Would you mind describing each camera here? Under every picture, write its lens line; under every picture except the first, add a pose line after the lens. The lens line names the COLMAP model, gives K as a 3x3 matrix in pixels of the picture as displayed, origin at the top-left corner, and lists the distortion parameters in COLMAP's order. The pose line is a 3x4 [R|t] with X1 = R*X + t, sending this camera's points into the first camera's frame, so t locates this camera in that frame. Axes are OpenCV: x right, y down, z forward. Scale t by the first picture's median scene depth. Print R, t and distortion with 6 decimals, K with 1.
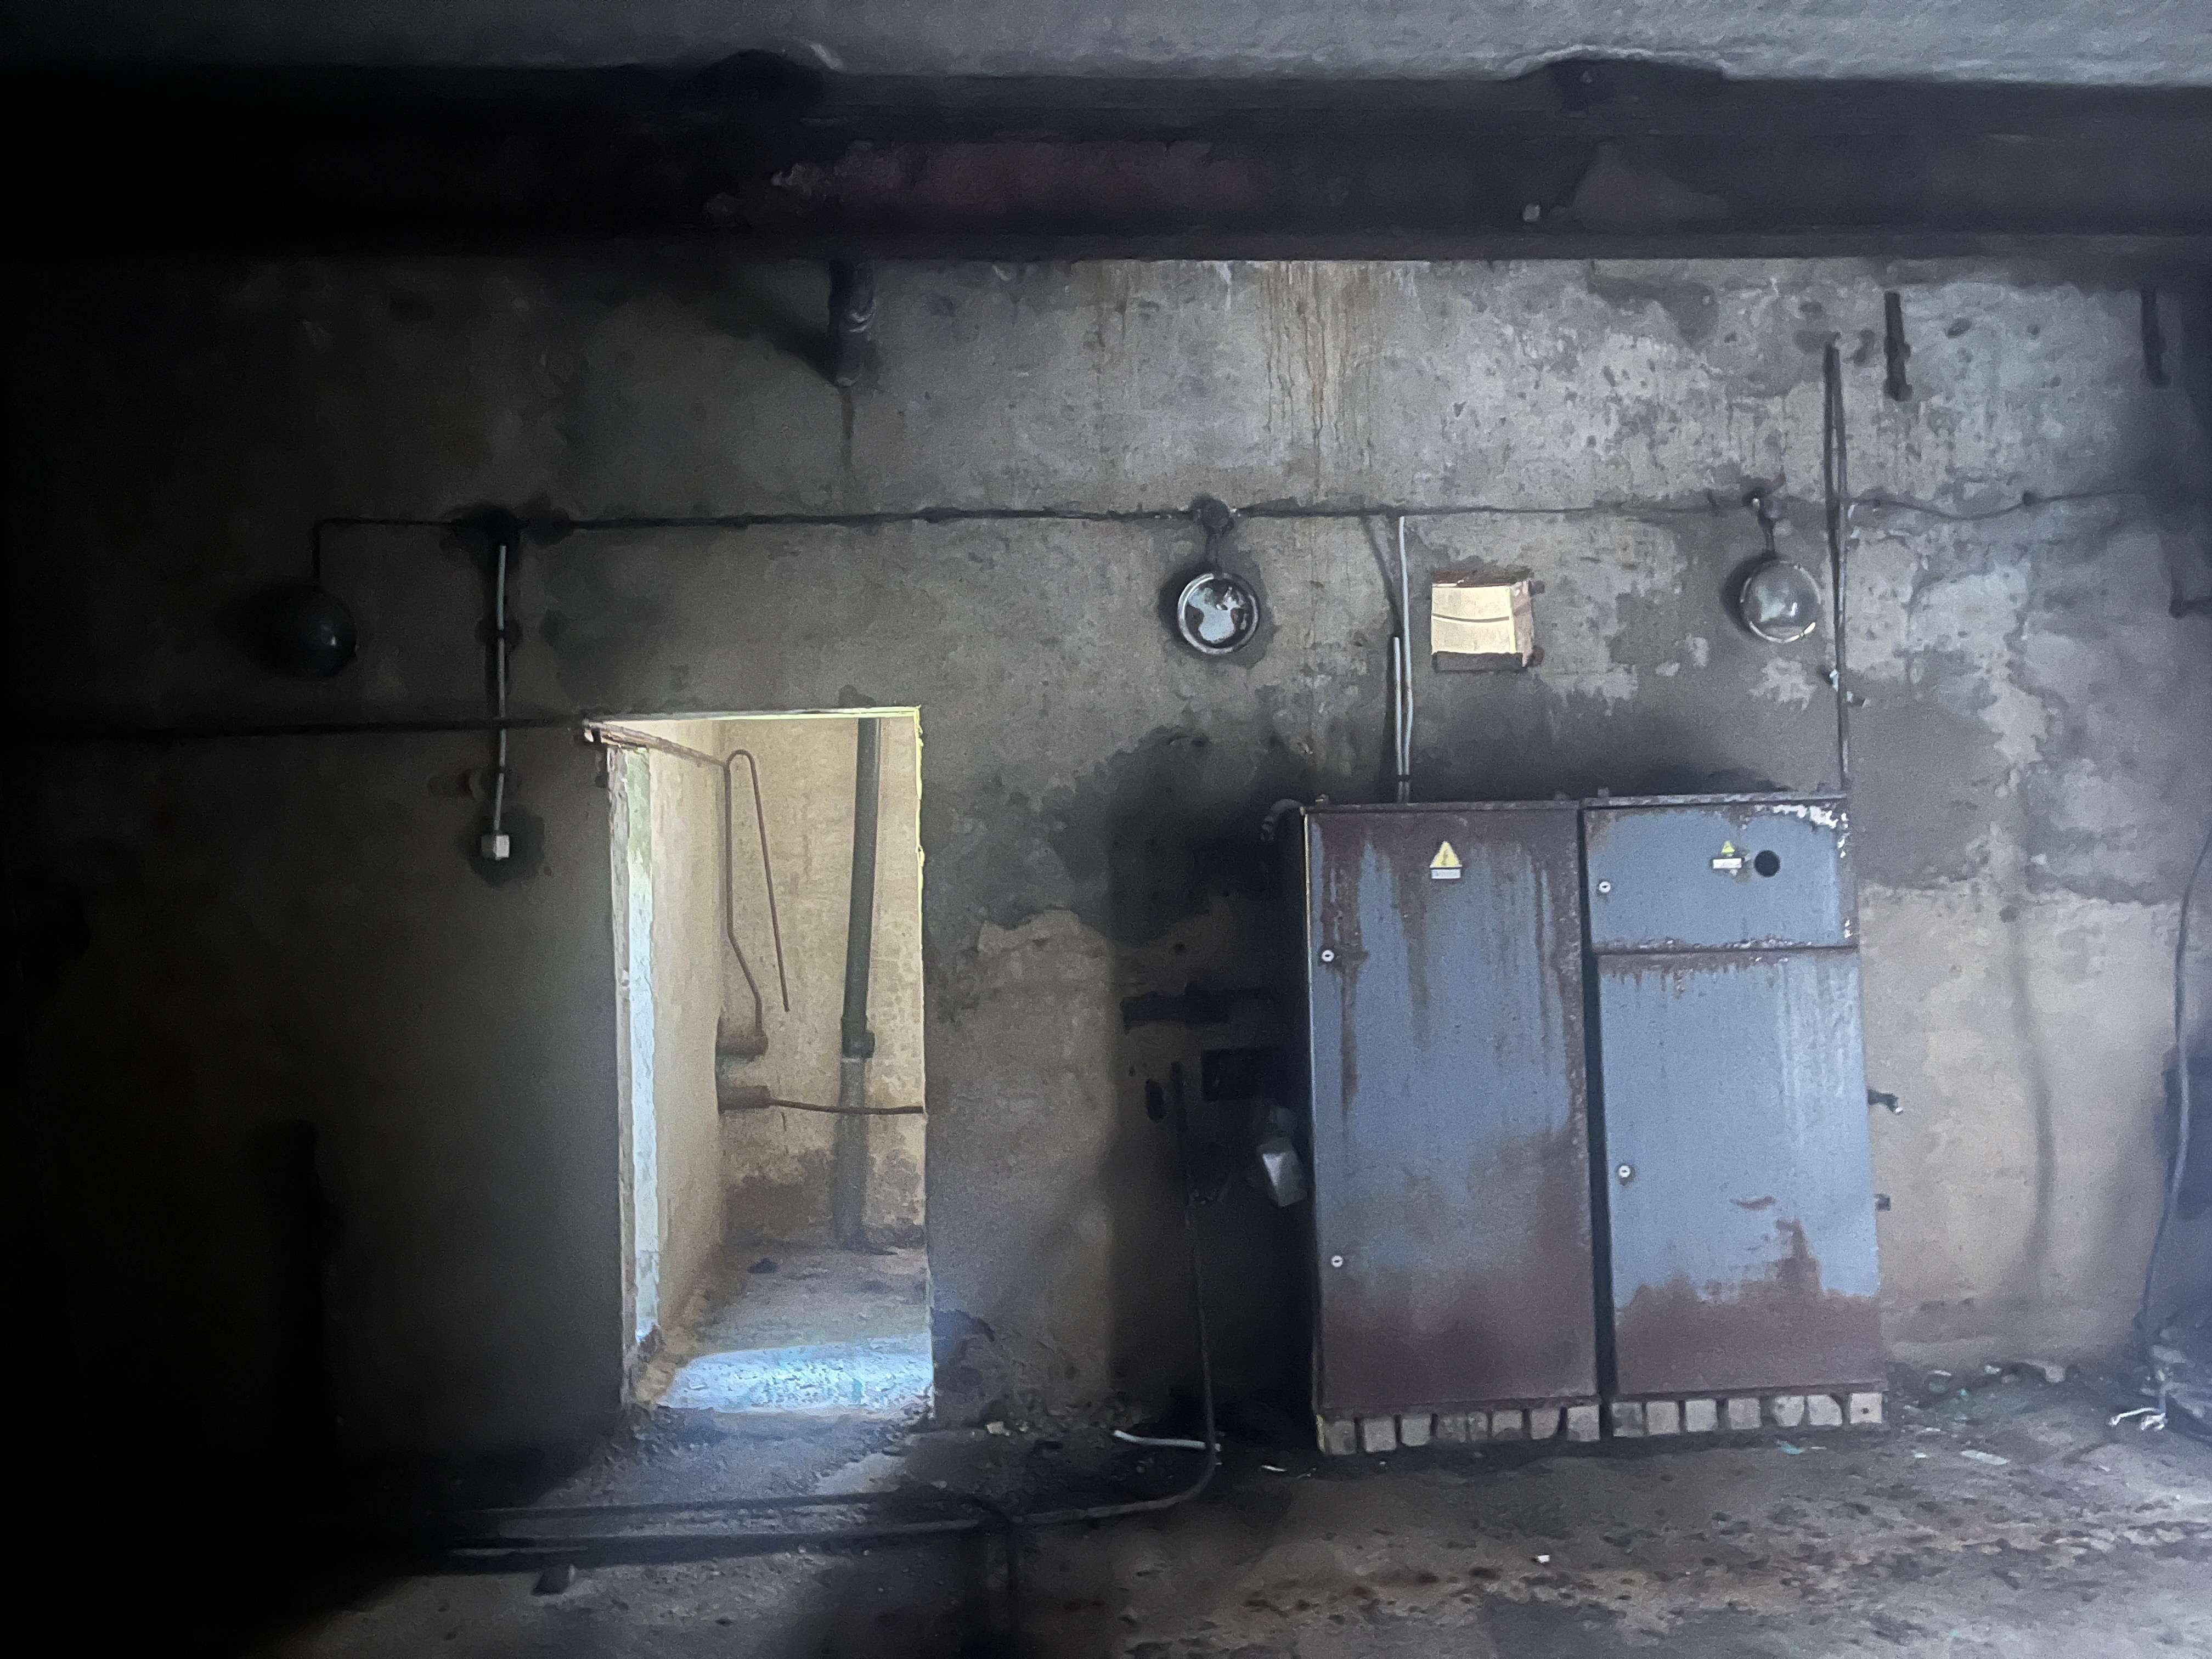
lens RADIAL K [[1661.8, 0, 1115.3], [0, 1661.8, 806.0], [0, 0, 1]] dist [0.072582, -0.097824]
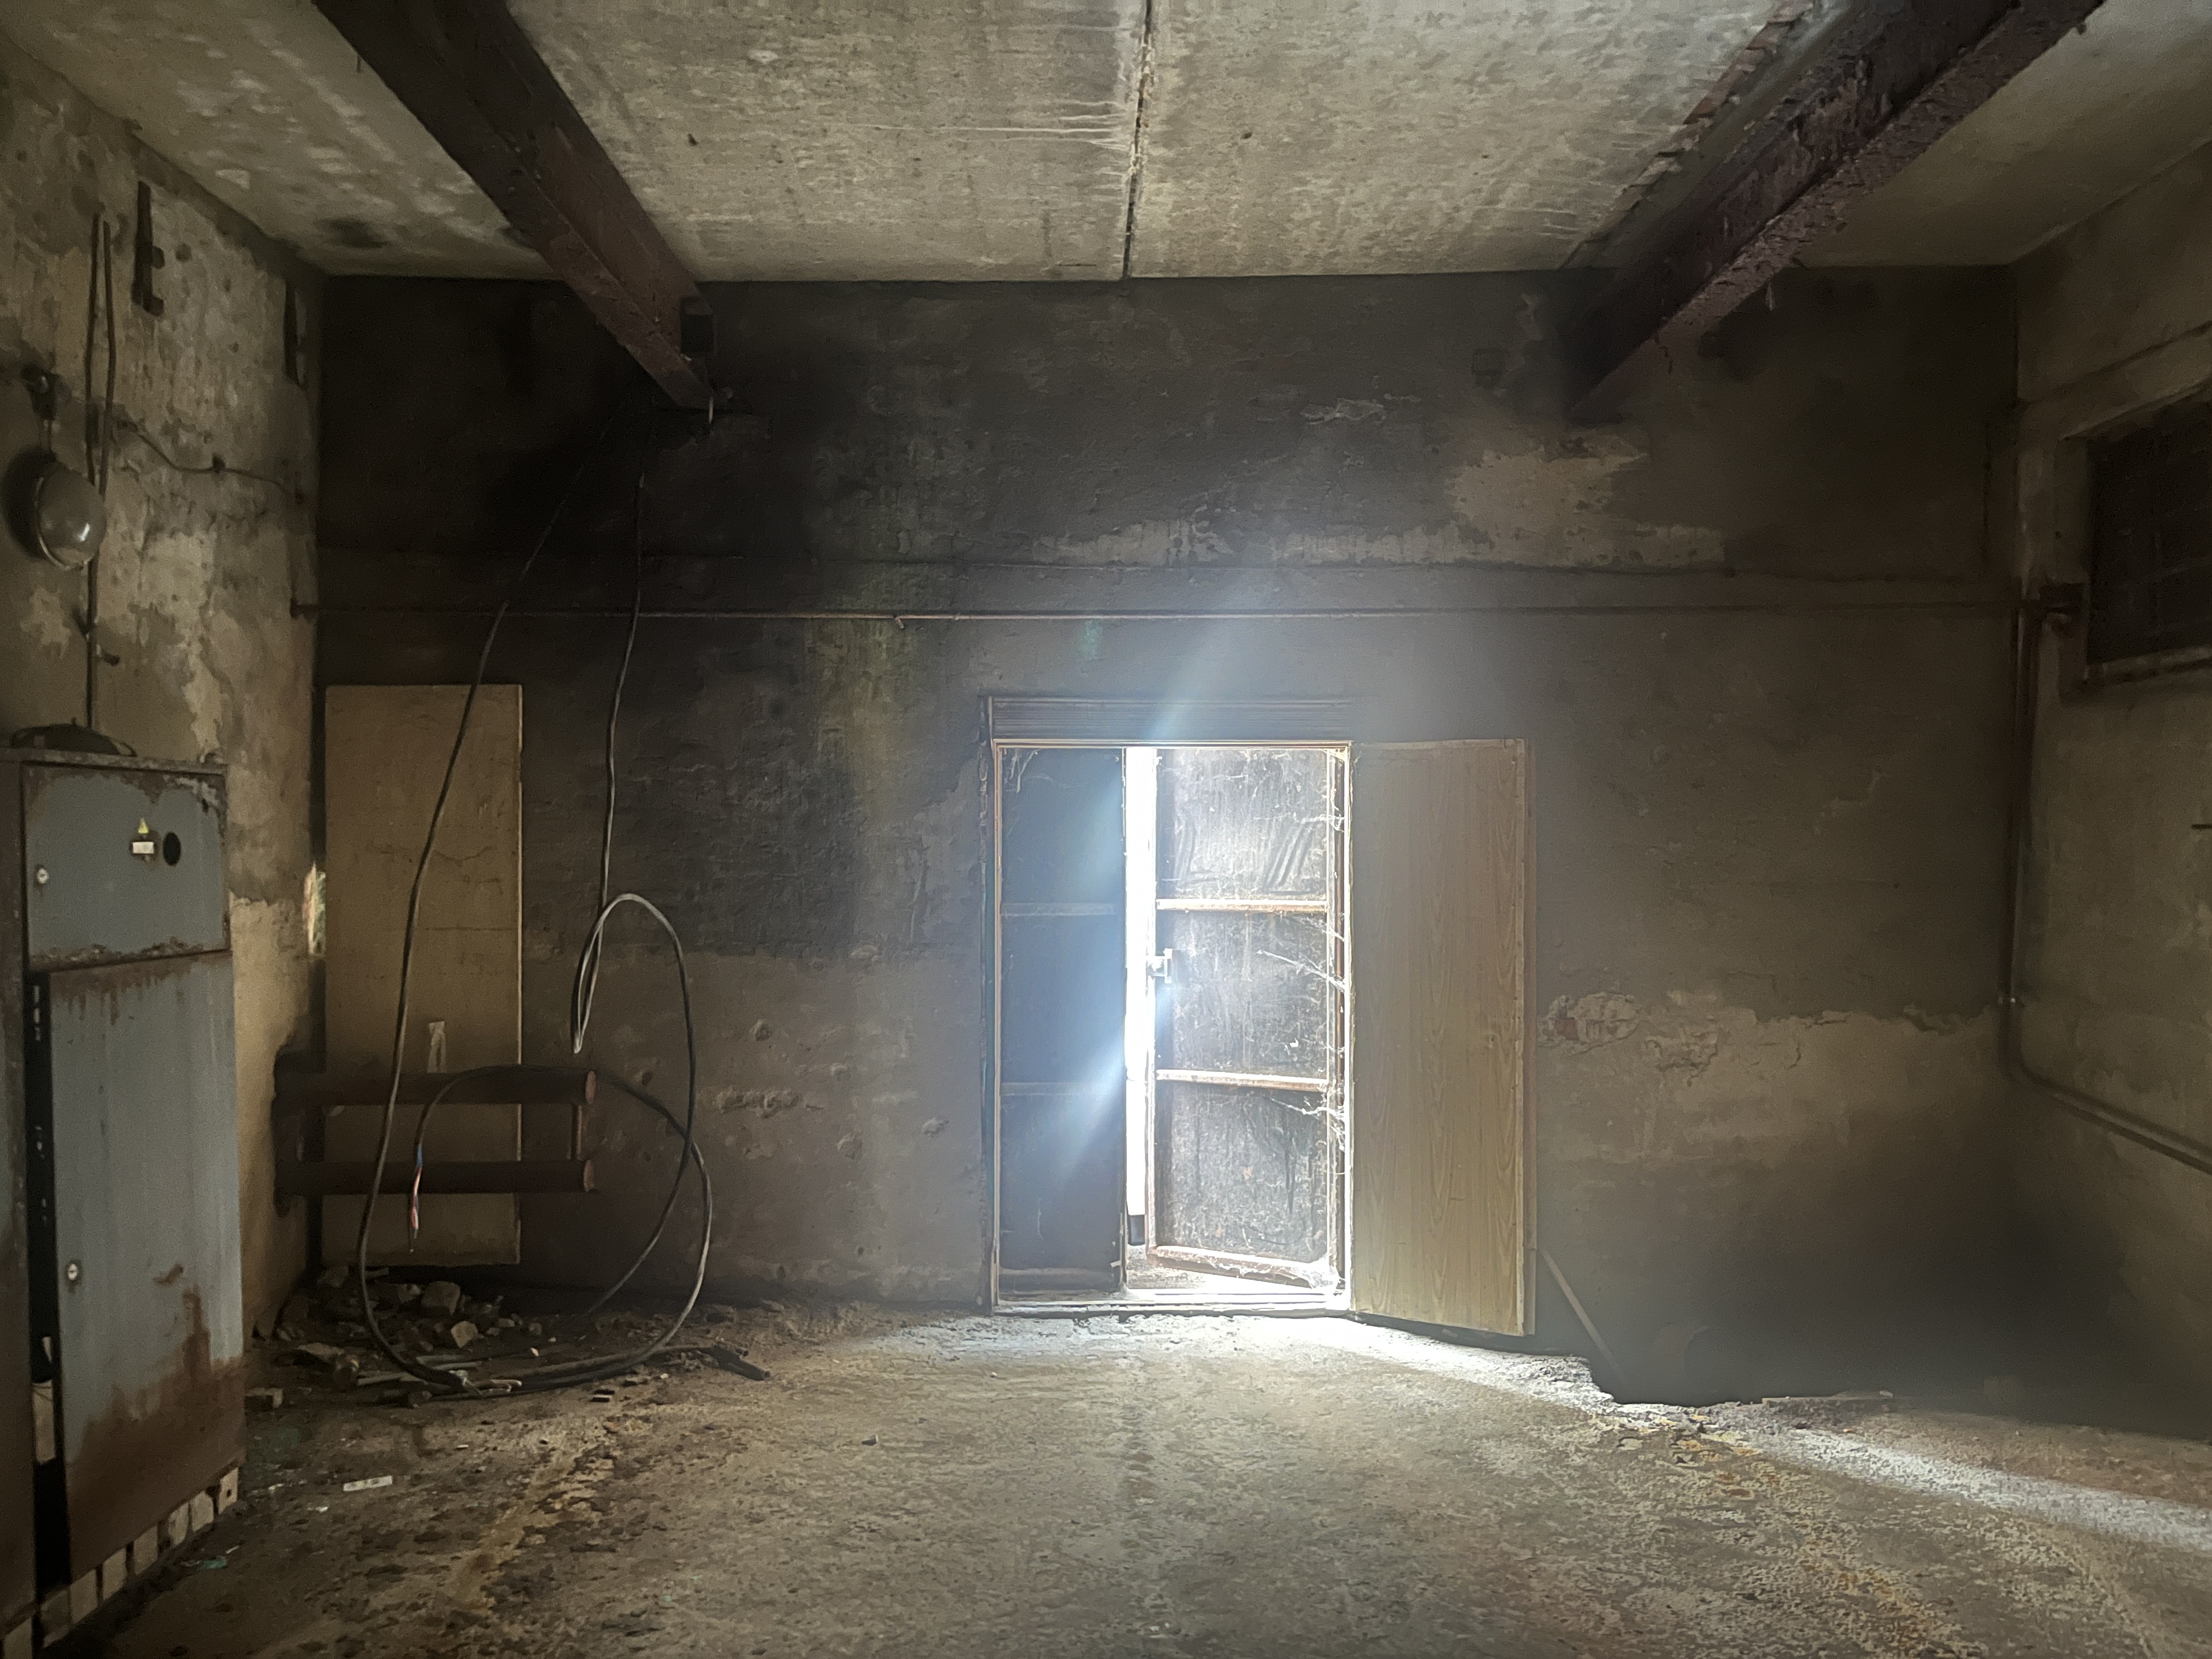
lens RADIAL K [[1661.8, 0, 1118.7], [0, 1661.8, 834.0], [0, 0, 1]] dist [0.072582, -0.097824]
pose [[0.055510, 0.035622, 0.997823, -0.385793], [-0.030357, 0.998962, -0.033974, 0.040878], [-0.997997, -0.028405, 0.056534, 0.505287]]
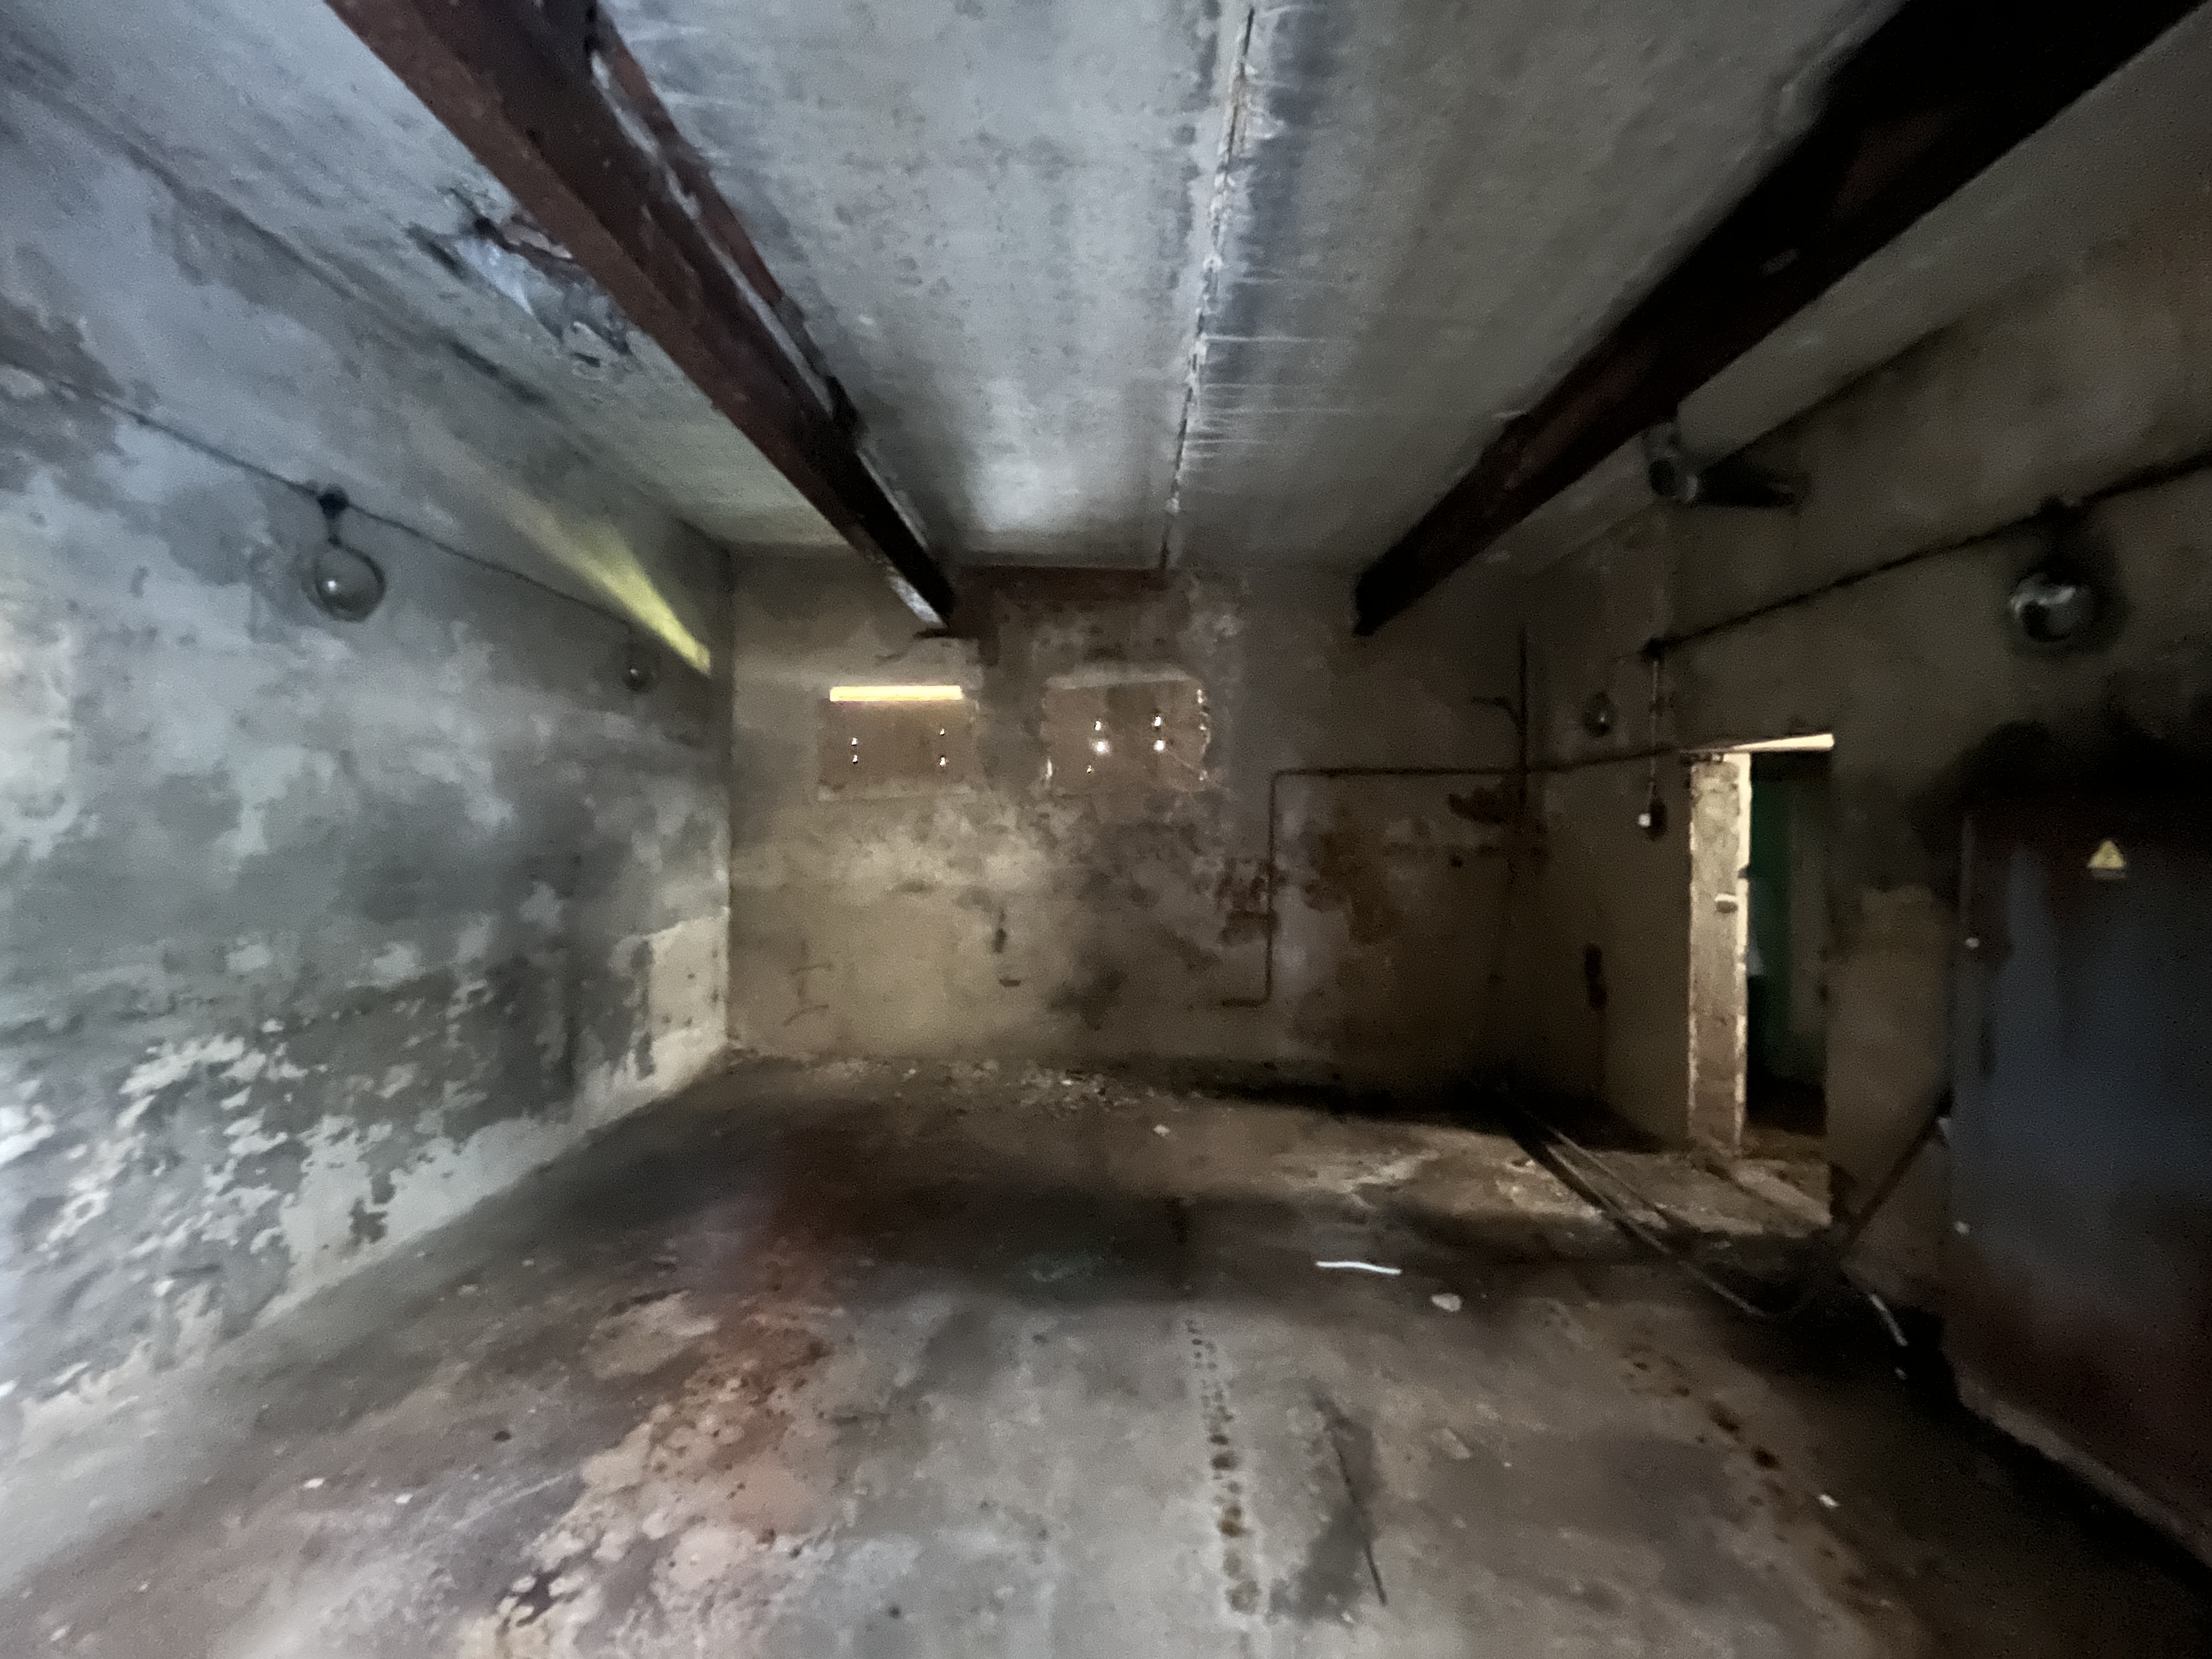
lens RADIAL K [[891.3, 0, 1103.2], [0, 891.3, 828.0], [0, 0, 1]] dist [-0.002516, -0.001145]
pose [[-0.104238, 0.030344, -0.994089, 0.713036], [0.025121, 0.999296, 0.027869, -0.010508], [0.994235, -0.022068, -0.104927, 0.505154]]
